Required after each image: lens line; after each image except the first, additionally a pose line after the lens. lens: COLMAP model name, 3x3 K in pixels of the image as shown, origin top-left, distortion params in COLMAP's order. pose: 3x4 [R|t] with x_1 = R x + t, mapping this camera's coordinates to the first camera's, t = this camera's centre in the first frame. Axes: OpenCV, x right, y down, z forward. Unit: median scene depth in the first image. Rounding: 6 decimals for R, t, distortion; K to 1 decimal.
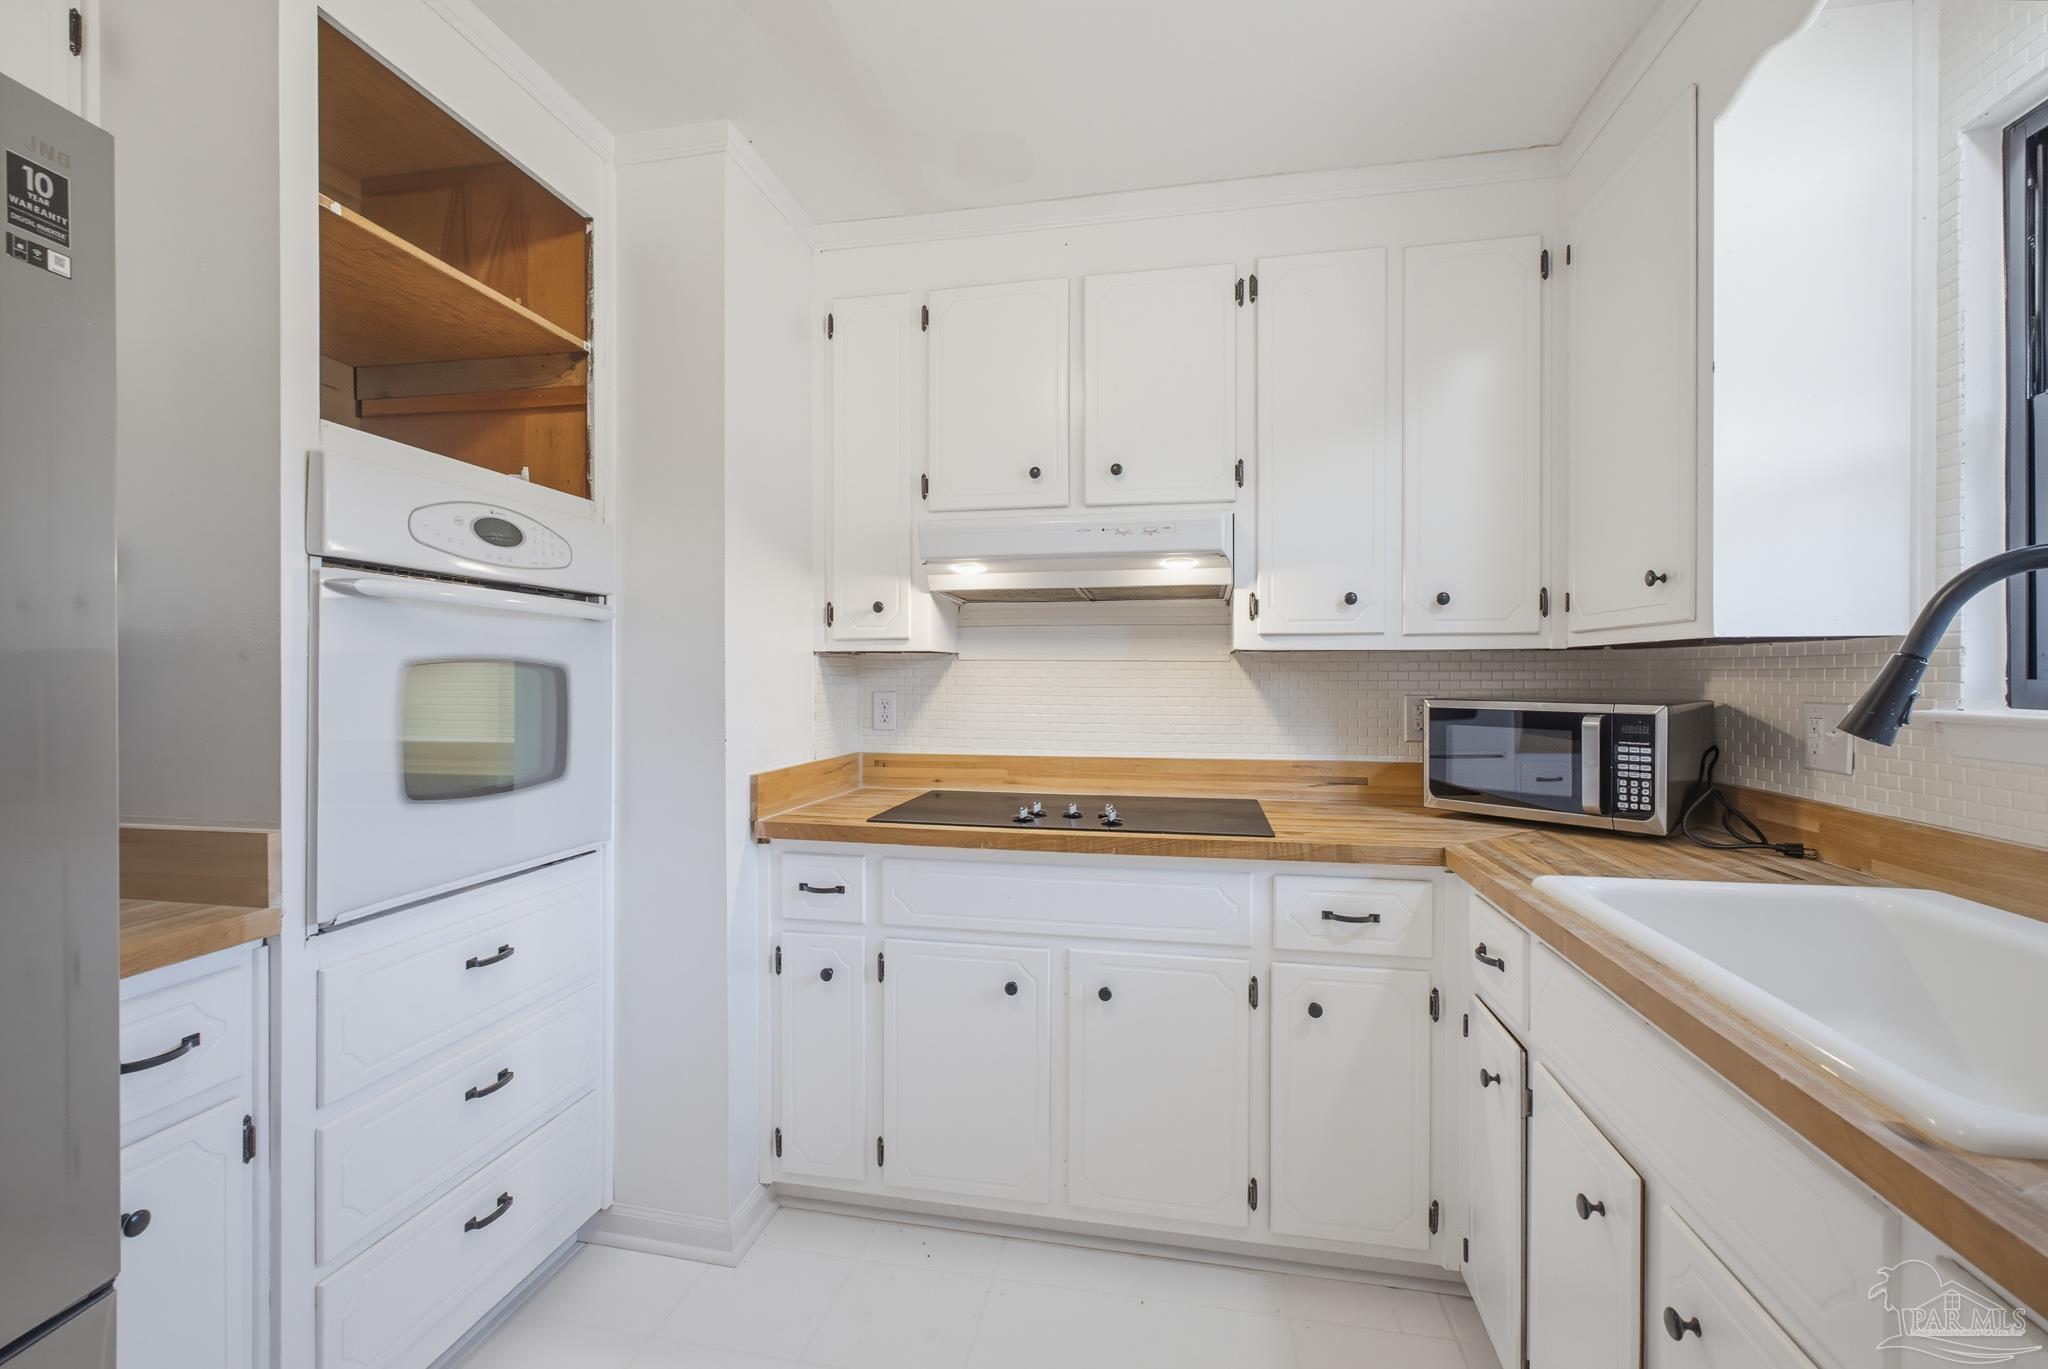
lens RADIAL K [[895.8, 0, 1015.4], [0, 895.8, 677.7], [0, 0, 1]] dist [-0.002557, 0.001316]
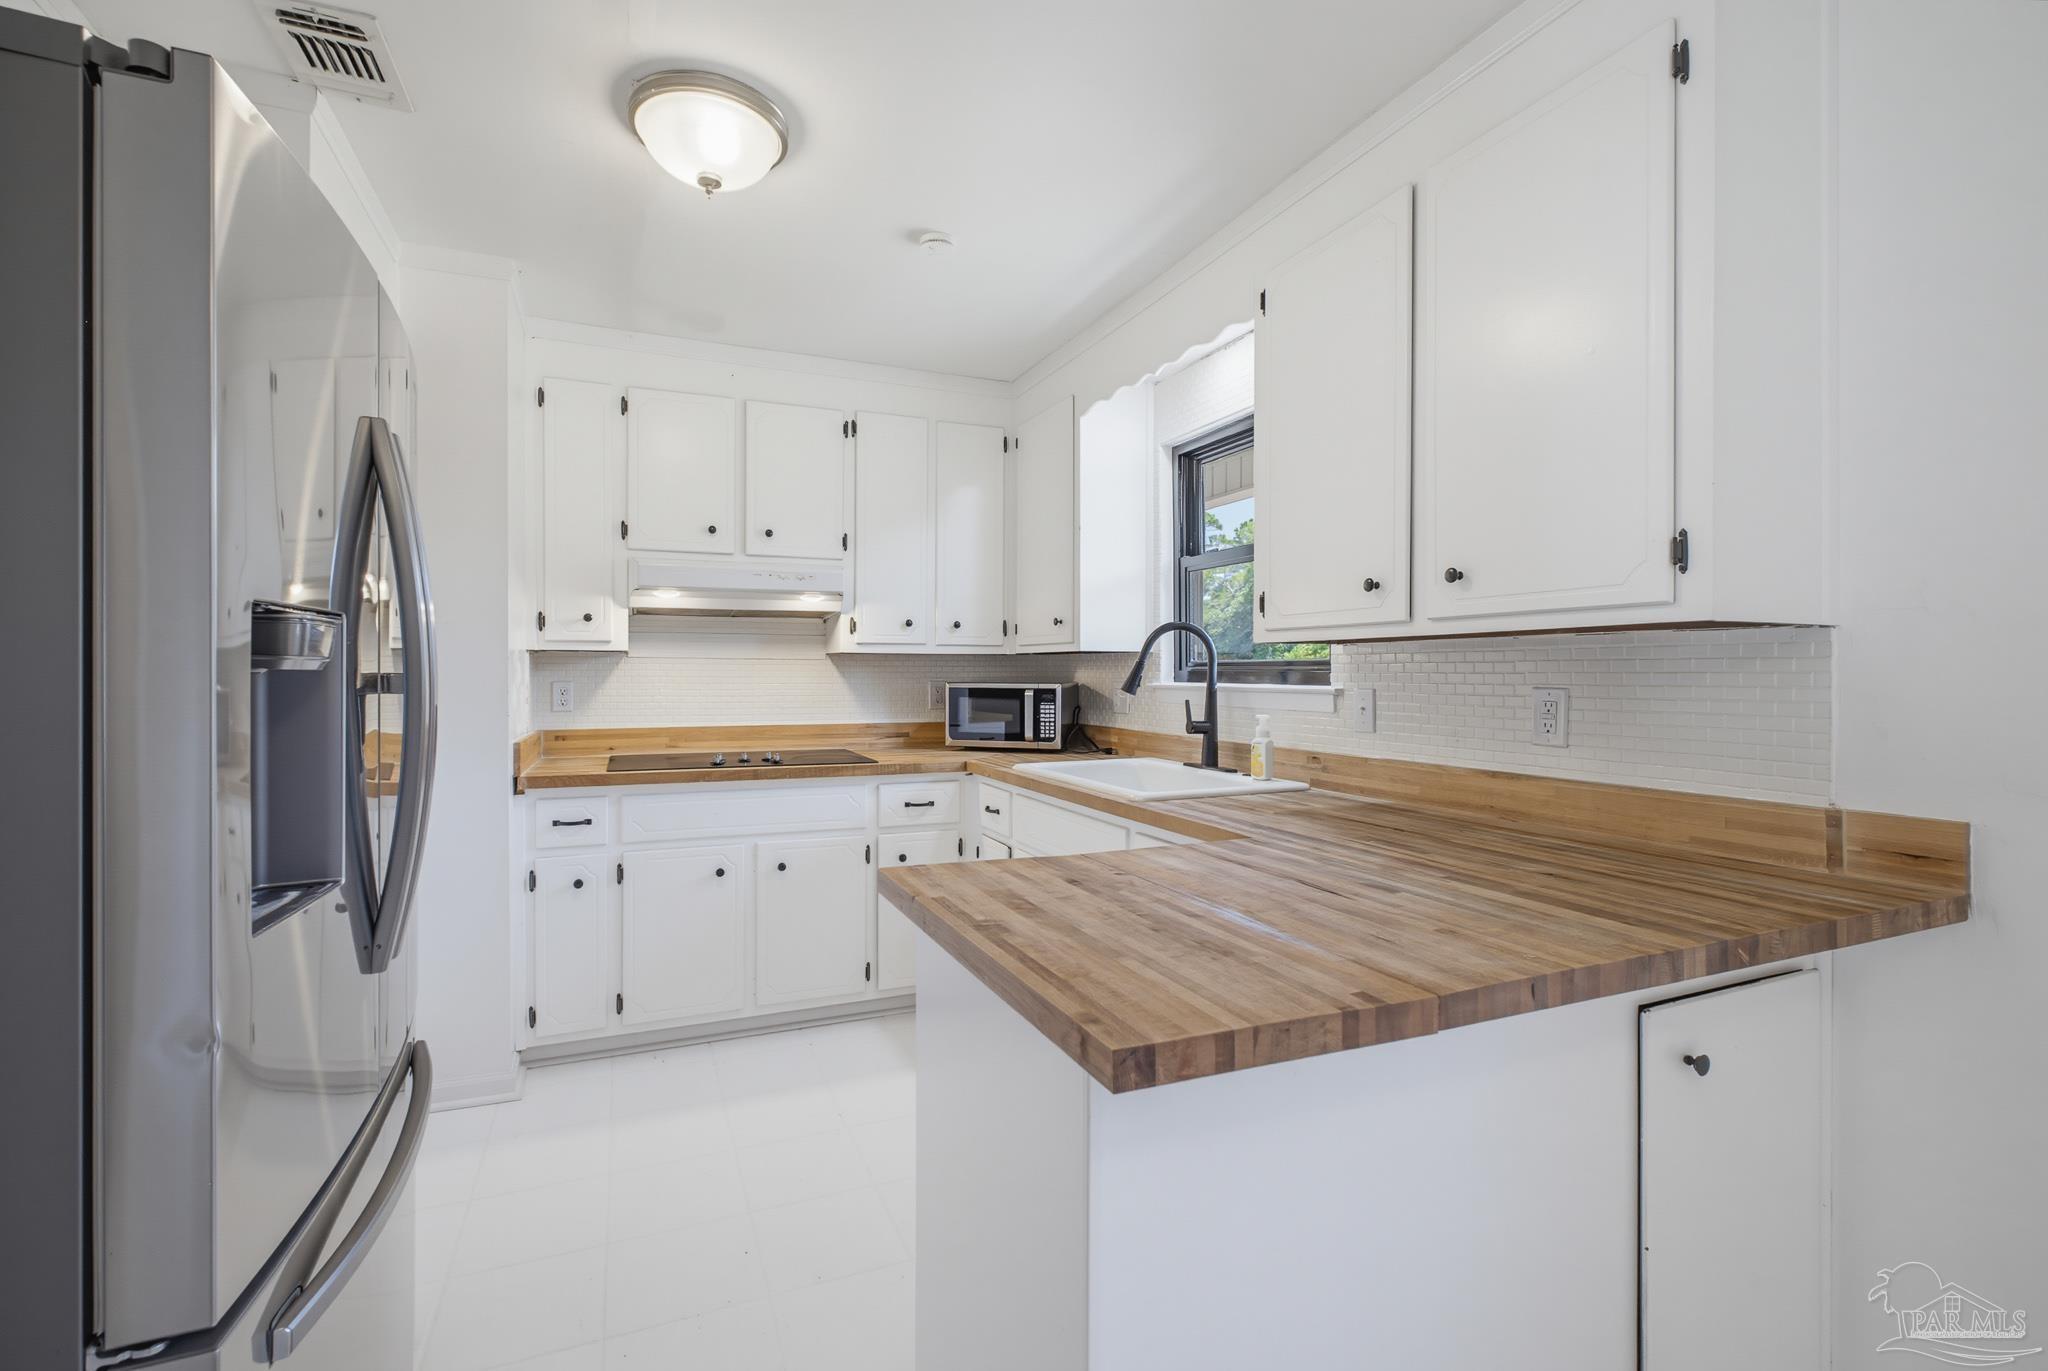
lens RADIAL K [[895.8, 0, 1022.1], [0, 895.8, 677.1], [0, 0, 1]] dist [-0.002557, 0.001316]
pose [[0.818404, -0.003854, 0.574630, -0.434704], [0.001211, 0.999987, 0.004982, 0.004969], [-0.574641, -0.003381, 0.818398, -0.519479]]
